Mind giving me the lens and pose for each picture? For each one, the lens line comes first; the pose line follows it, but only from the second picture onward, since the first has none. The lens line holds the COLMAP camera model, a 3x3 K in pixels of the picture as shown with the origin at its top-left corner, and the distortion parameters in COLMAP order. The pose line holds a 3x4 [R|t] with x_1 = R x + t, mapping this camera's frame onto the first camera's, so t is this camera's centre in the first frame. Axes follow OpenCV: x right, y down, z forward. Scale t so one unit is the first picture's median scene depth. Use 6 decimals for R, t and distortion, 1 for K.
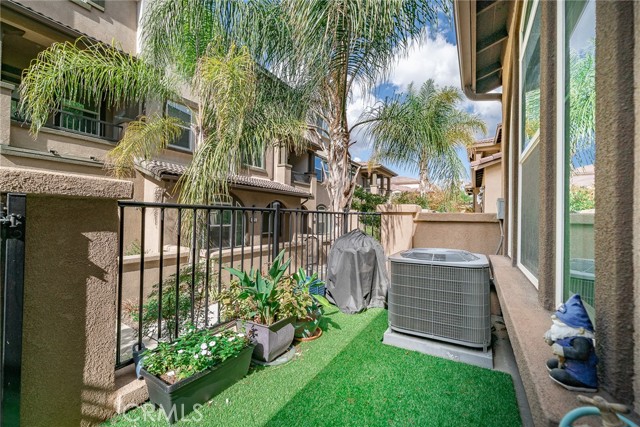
lens RADIAL K [[246.5, 0, 304.6], [0, 246.5, 209.3], [0, 0, 1]] dist [0.000468, 0.000199]
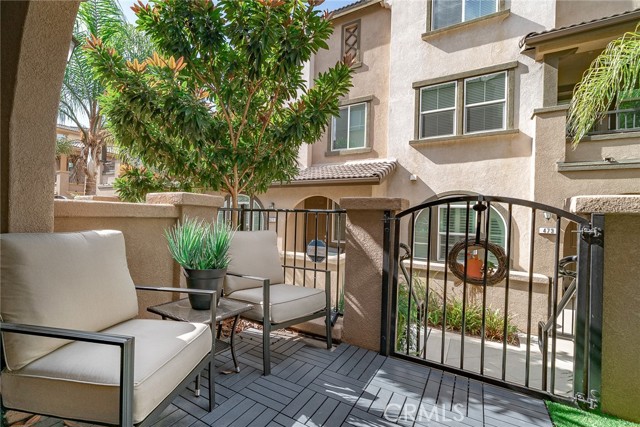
lens RADIAL K [[246.5, 0, 304.6], [0, 246.5, 209.3], [0, 0, 1]] dist [0.000468, 0.000199]
pose [[-0.110305, -0.024359, -0.993599, 0.365993], [-0.016550, 0.999606, -0.022669, -0.022296], [0.993760, 0.013944, -0.110664, -0.436561]]
